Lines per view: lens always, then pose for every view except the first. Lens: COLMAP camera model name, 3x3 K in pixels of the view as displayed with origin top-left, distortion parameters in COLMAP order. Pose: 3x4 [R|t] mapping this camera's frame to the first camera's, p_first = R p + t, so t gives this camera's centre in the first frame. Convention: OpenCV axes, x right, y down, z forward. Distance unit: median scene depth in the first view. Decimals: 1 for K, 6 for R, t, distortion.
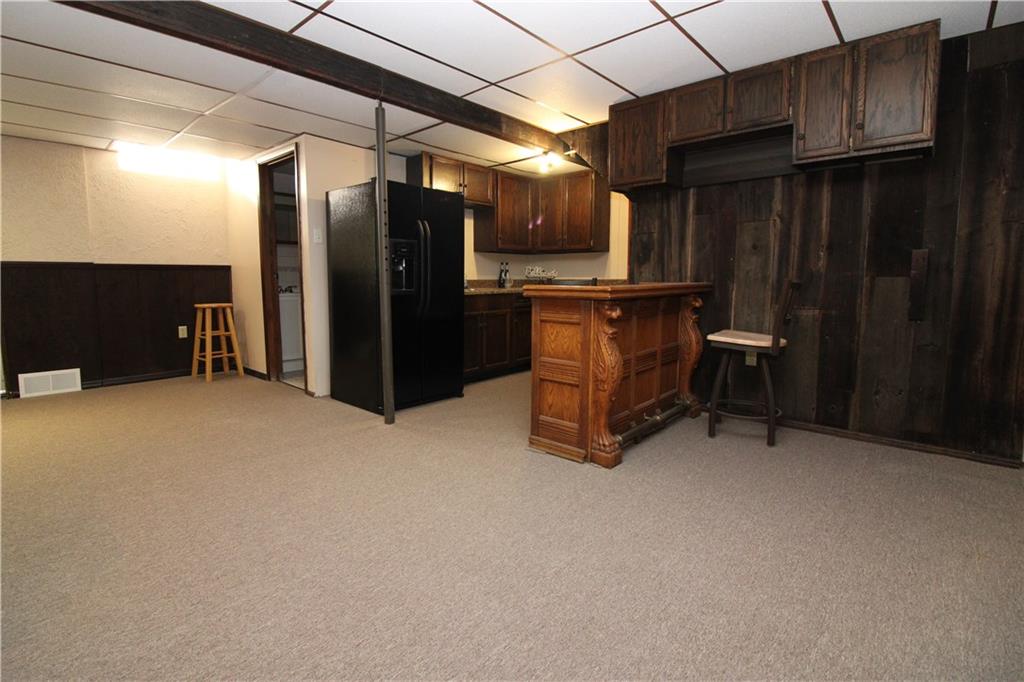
lens RADIAL K [[470.6, 0, 507.9], [0, 470.6, 330.6], [0, 0, 1]] dist [-0.032988, -0.000237]
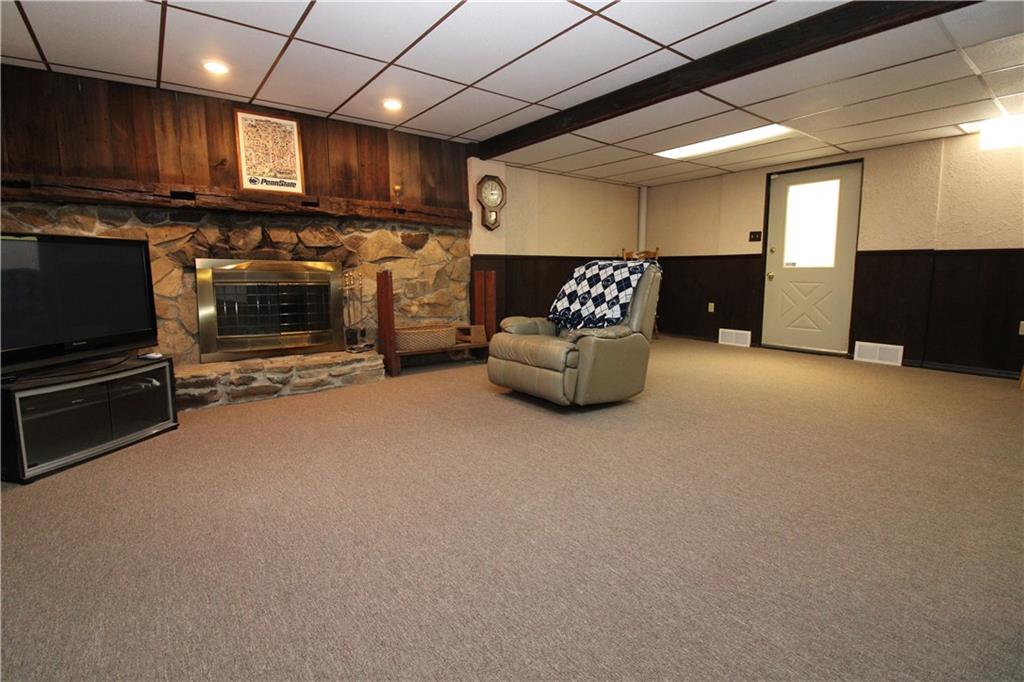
lens RADIAL K [[470.6, 0, 507.9], [0, 470.6, 330.6], [0, 0, 1]] dist [-0.032988, -0.000237]
pose [[-0.190285, 0.122984, -0.973995, 0.334384], [-0.107611, 0.983531, 0.145211, -0.013477], [0.975813, 0.132444, -0.173916, 0.267634]]
